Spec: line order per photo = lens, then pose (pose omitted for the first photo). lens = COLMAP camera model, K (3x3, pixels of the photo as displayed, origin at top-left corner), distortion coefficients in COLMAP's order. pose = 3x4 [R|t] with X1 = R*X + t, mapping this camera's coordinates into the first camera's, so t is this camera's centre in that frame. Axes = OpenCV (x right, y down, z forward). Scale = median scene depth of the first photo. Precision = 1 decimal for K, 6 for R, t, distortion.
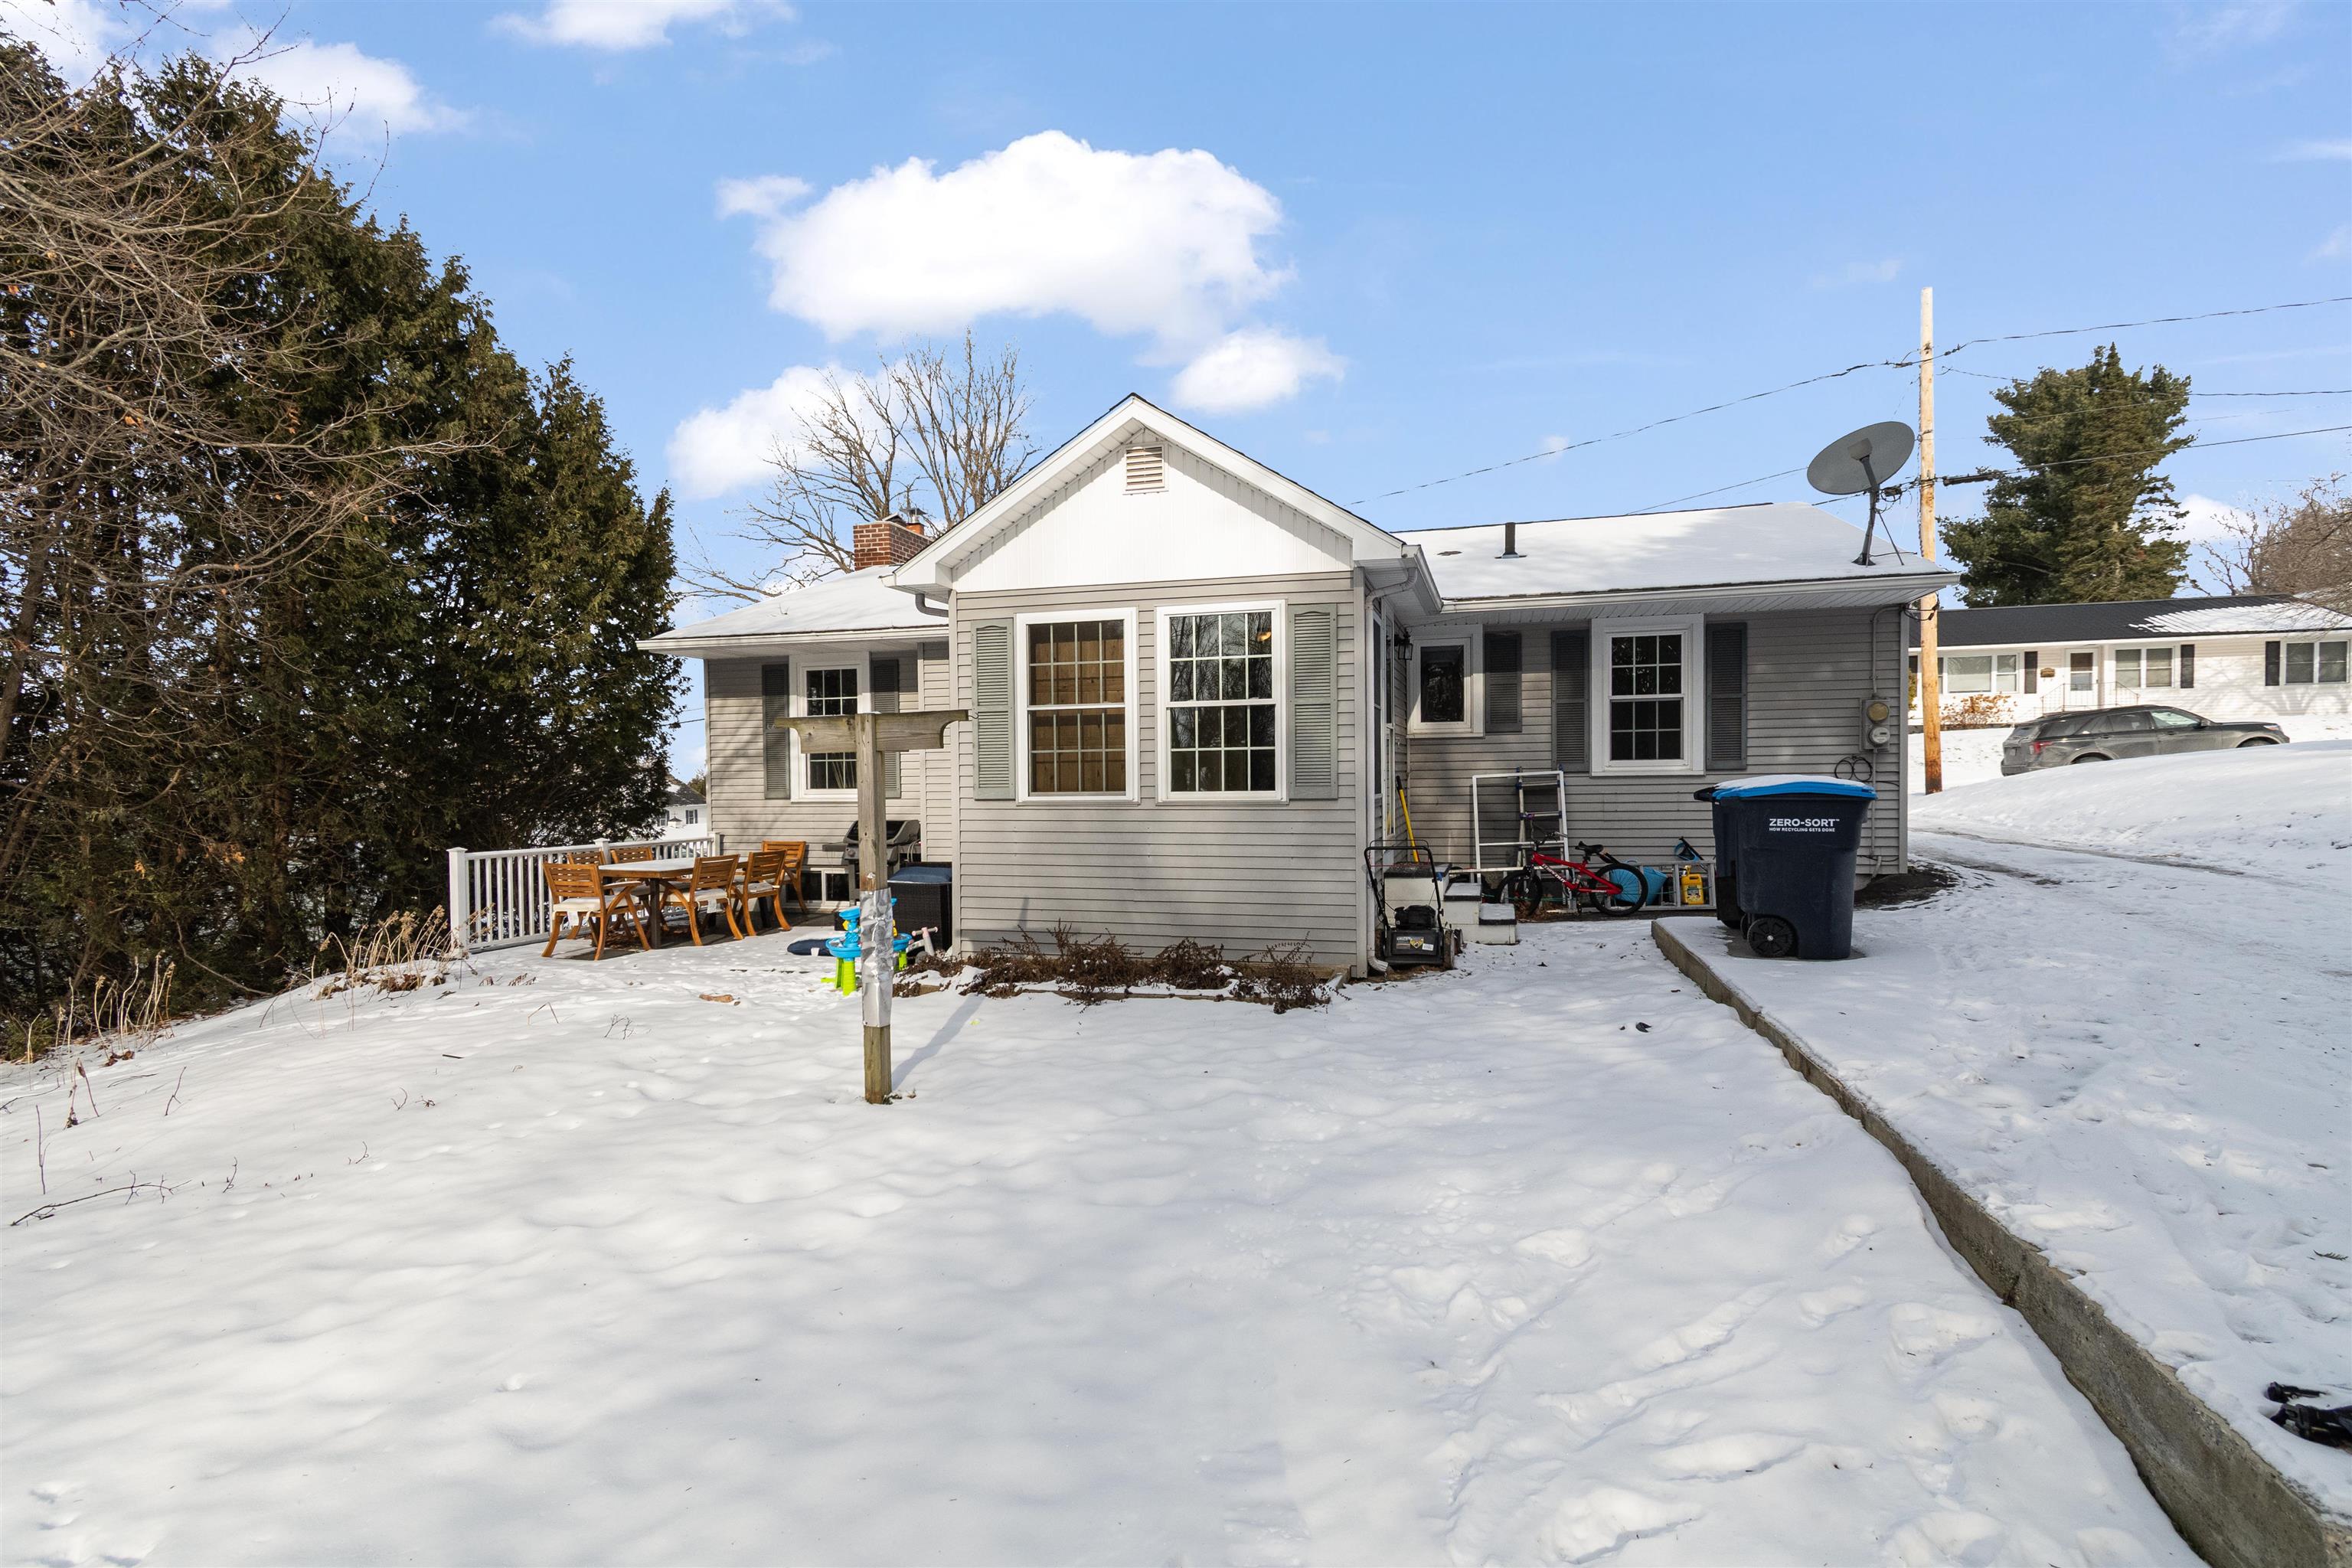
lens RADIAL K [[1130.7, 0, 1188.1], [0, 1130.7, 799.0], [0, 0, 1]] dist [0.003860, -0.005244]
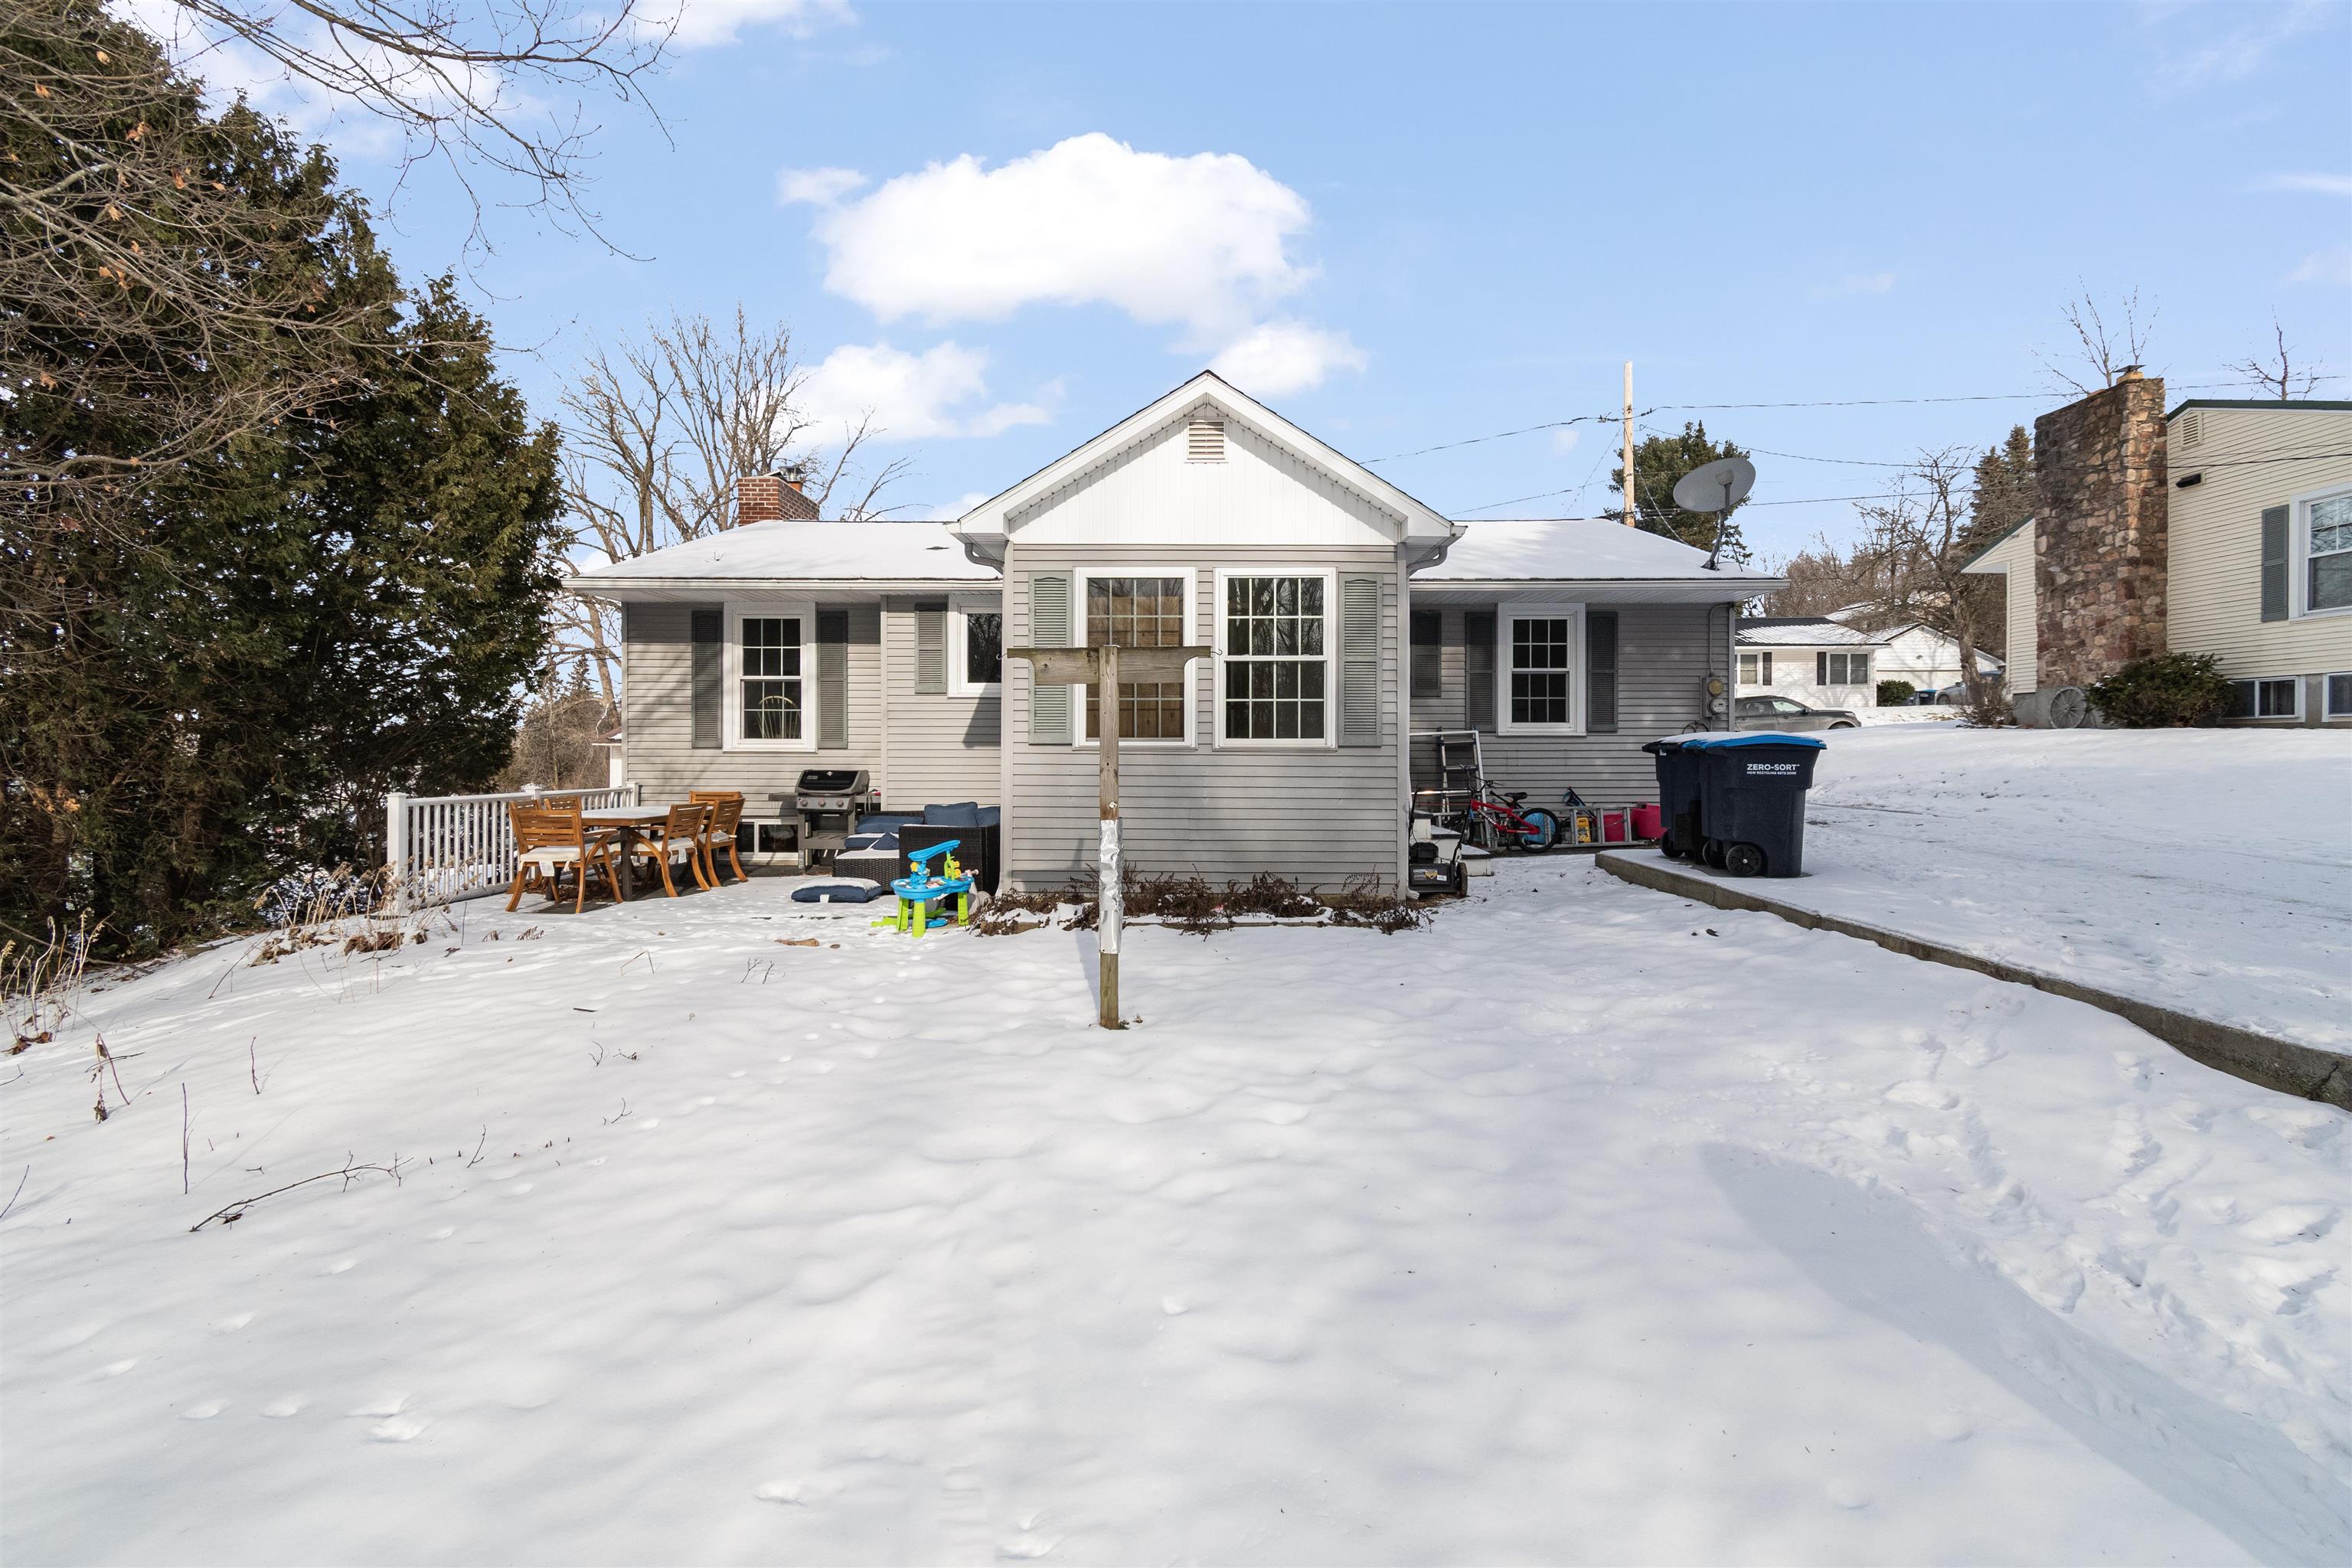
lens RADIAL K [[1031.1, 0, 1198.0], [0, 1031.1, 745.5], [0, 0, 1]] dist [0.002251, -0.001320]
pose [[0.966593, 0.013782, 0.255944, -0.282169], [-0.008226, 0.999707, -0.022766, 0.022051], [-0.256183, 0.019901, 0.966423, 0.050536]]
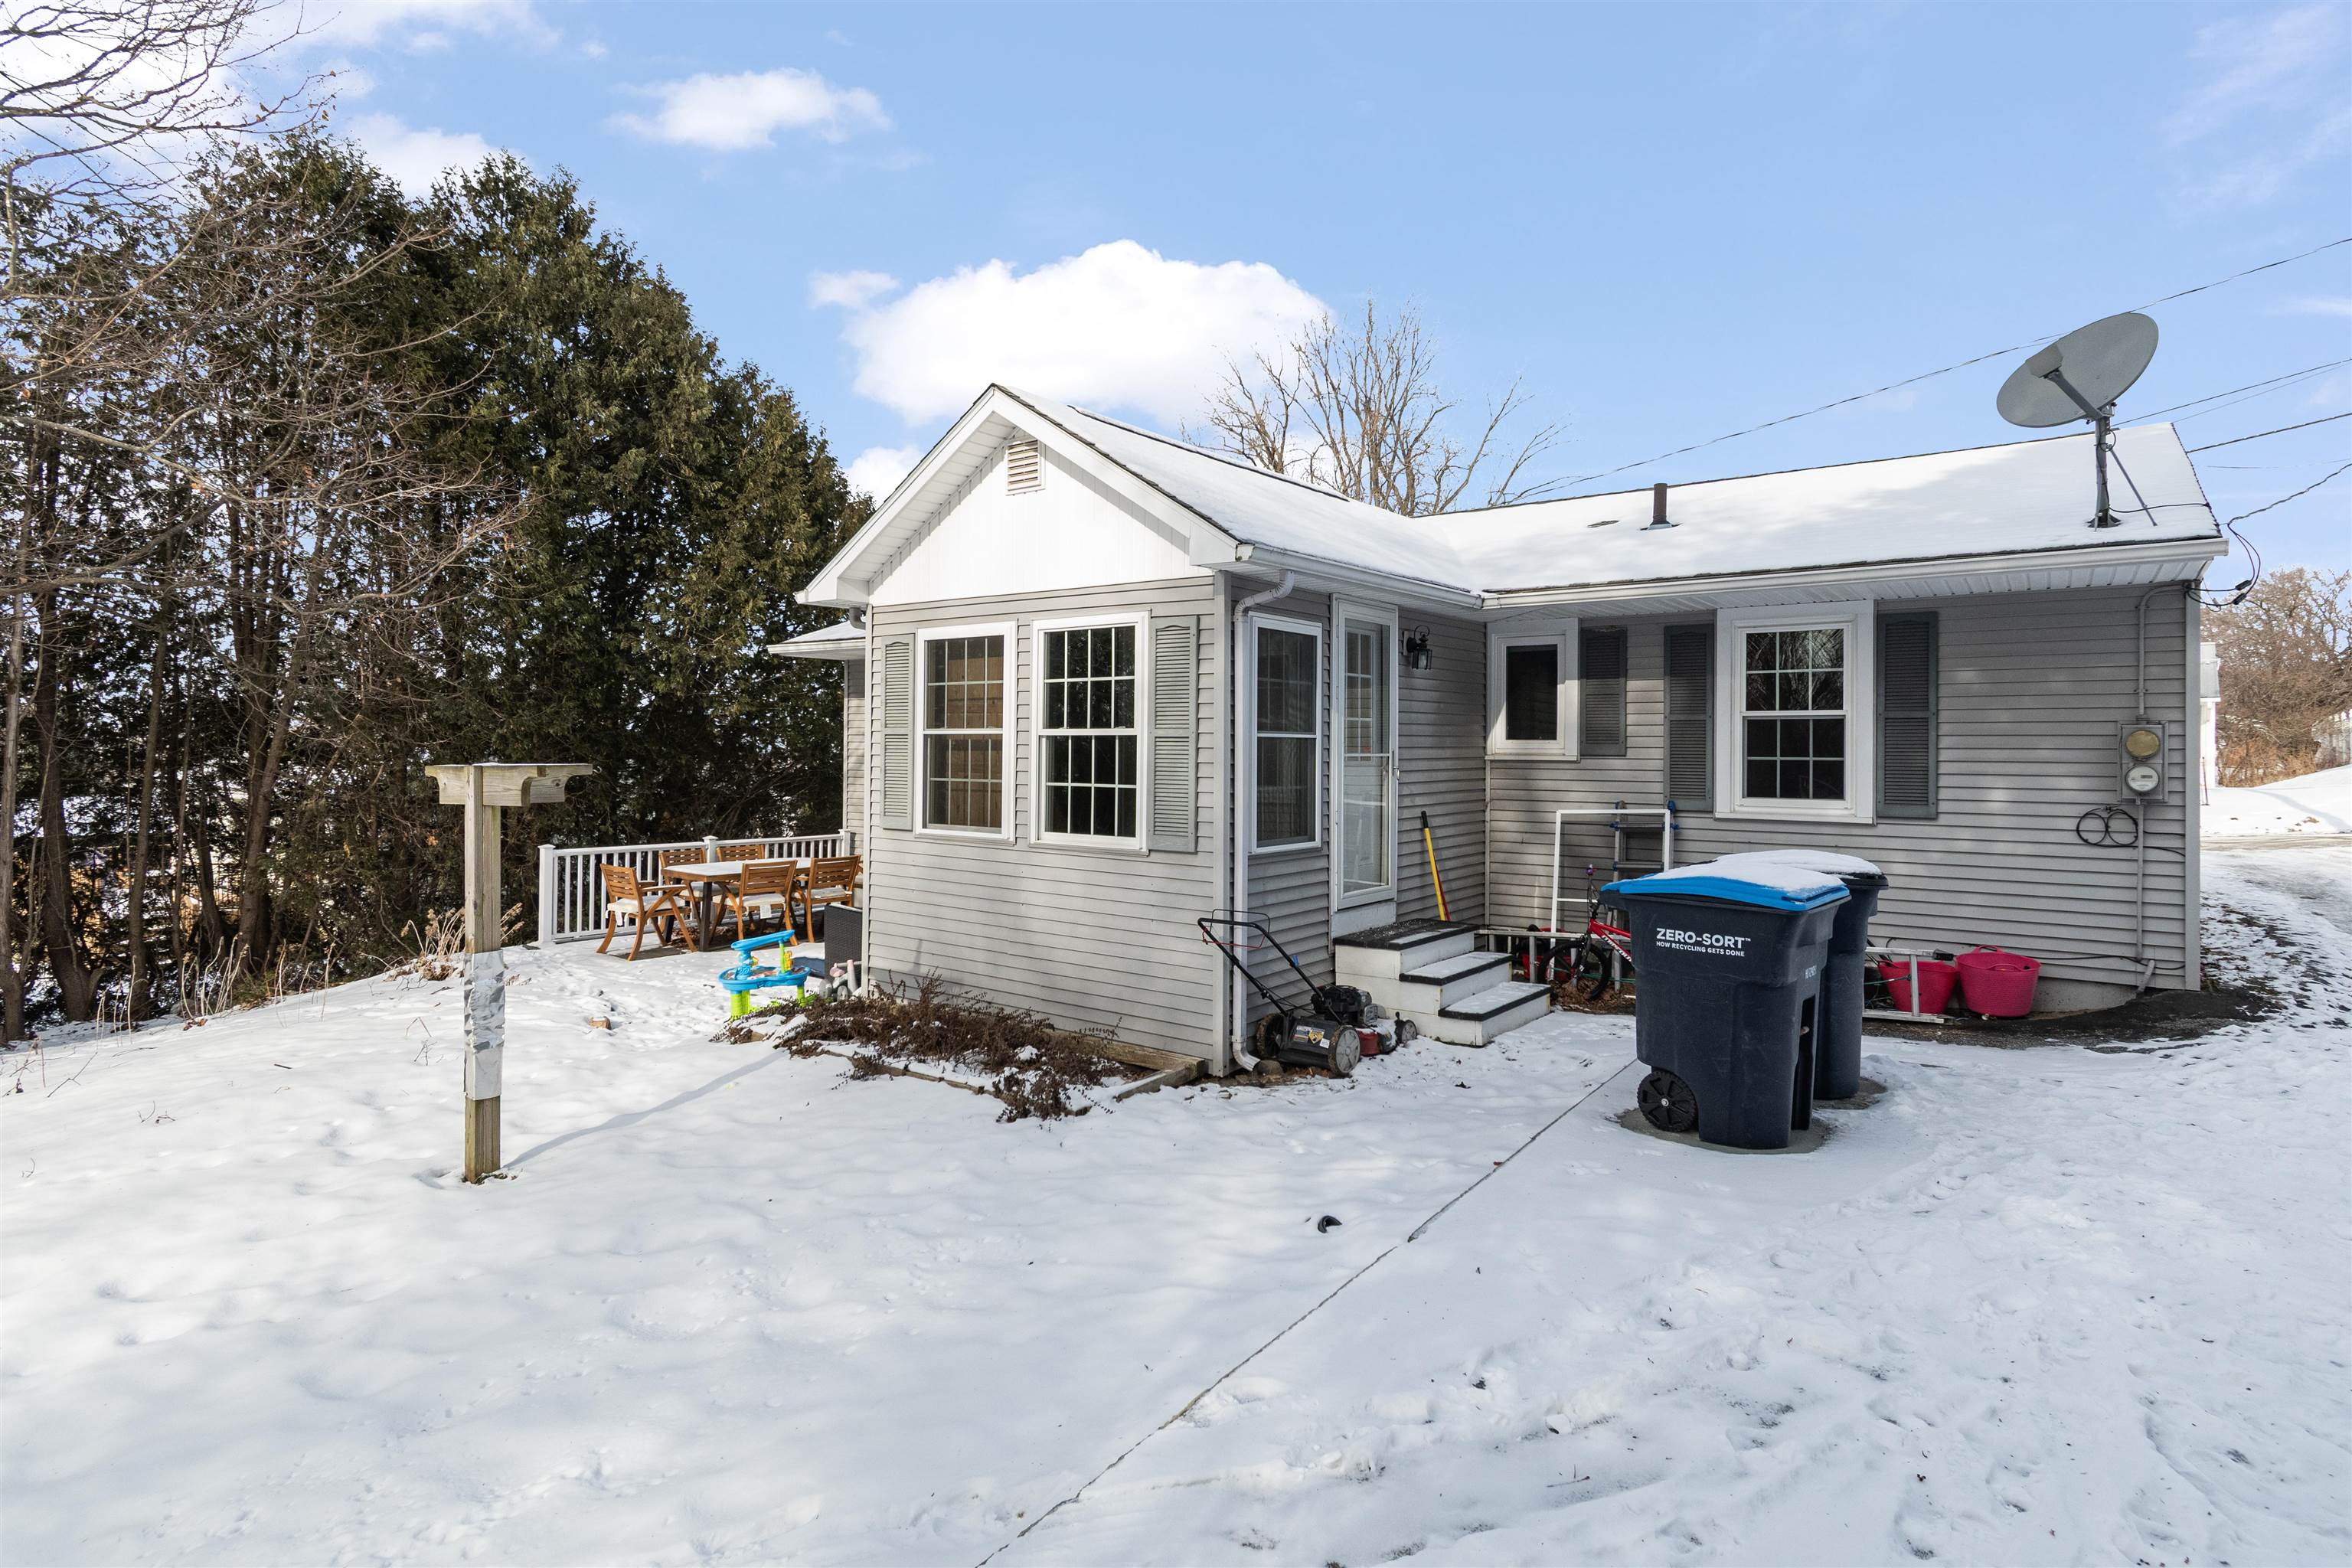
lens RADIAL K [[1187.5, 0, 1205.3], [0, 1187.5, 732.3], [0, 0, 1]] dist [0.002429, -0.001890]
pose [[0.935143, 0.015204, -0.353944, 0.405992], [-0.026836, 0.999248, -0.027977, -0.058251], [0.353252, 0.035661, 0.934848, 0.179328]]
